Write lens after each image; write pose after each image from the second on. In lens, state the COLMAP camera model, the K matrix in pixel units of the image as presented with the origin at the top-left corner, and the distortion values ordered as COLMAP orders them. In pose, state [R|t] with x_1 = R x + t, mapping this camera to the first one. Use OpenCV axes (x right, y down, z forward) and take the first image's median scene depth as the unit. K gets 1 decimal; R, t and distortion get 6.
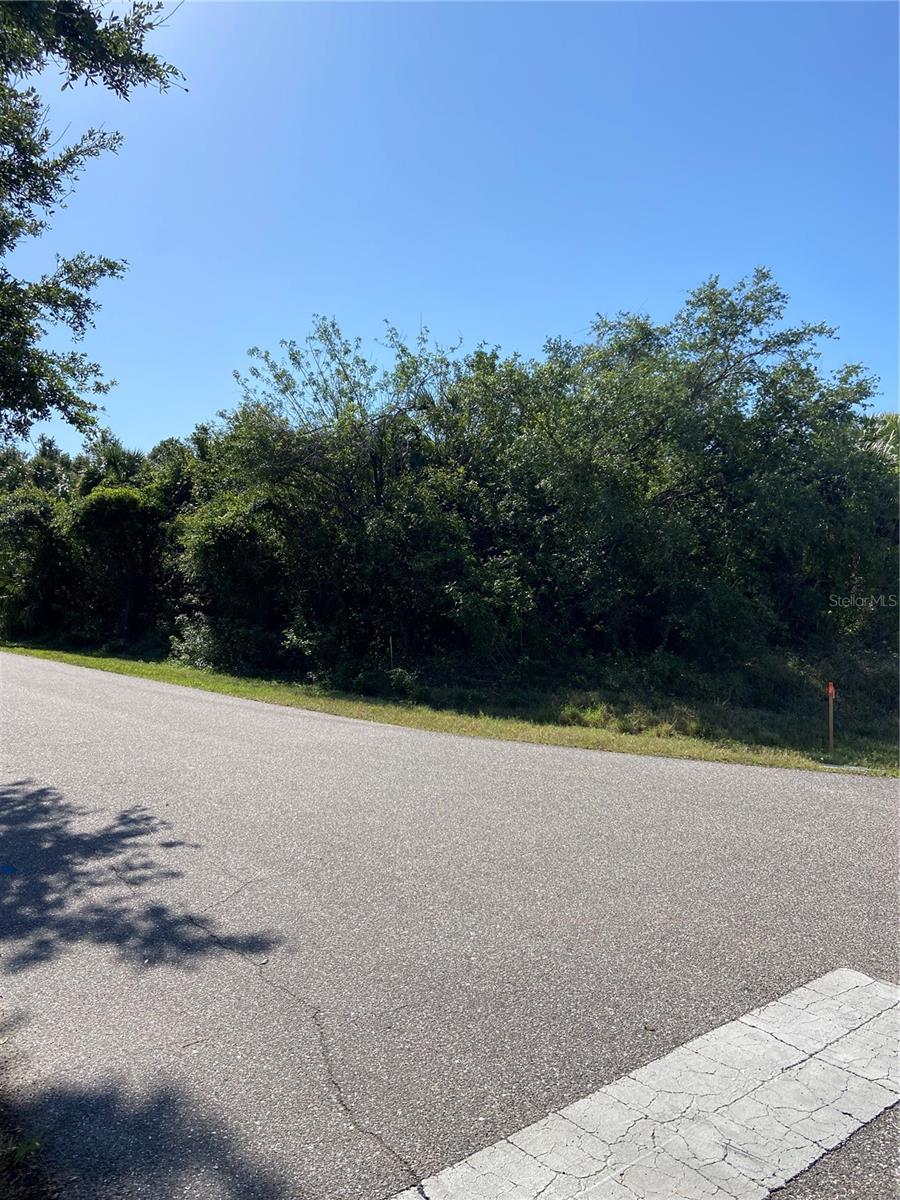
lens RADIAL K [[999.3, 0, 470.2], [0, 999.3, 595.9], [0, 0, 1]] dist [0.182860, -0.255460]
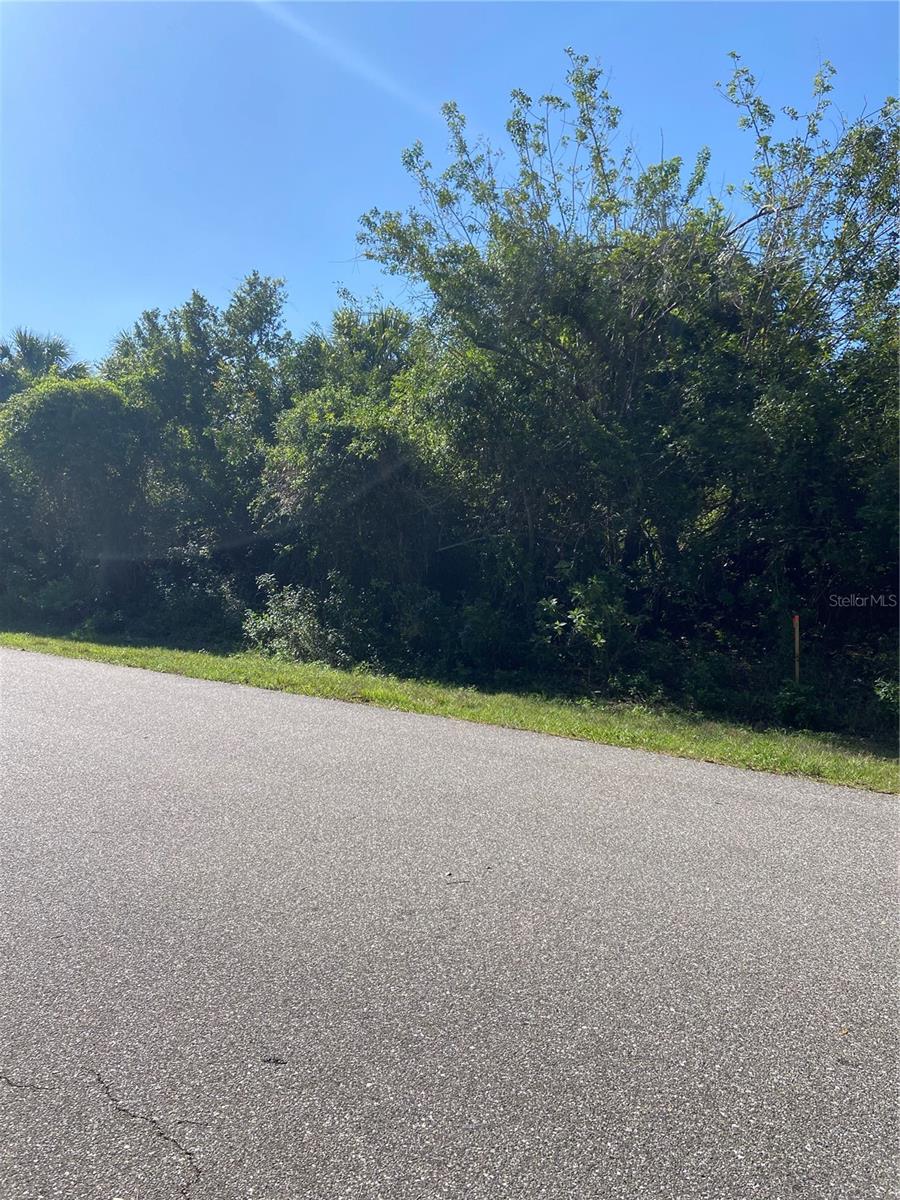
lens RADIAL K [[999.3, 0, 470.2], [0, 999.3, 595.9], [0, 0, 1]] dist [0.182860, -0.255460]
pose [[0.981819, -0.003707, 0.189785, -0.305660], [-0.005148, 0.998922, 0.046142, 0.002633], [-0.189752, -0.046280, 0.980741, 0.408911]]
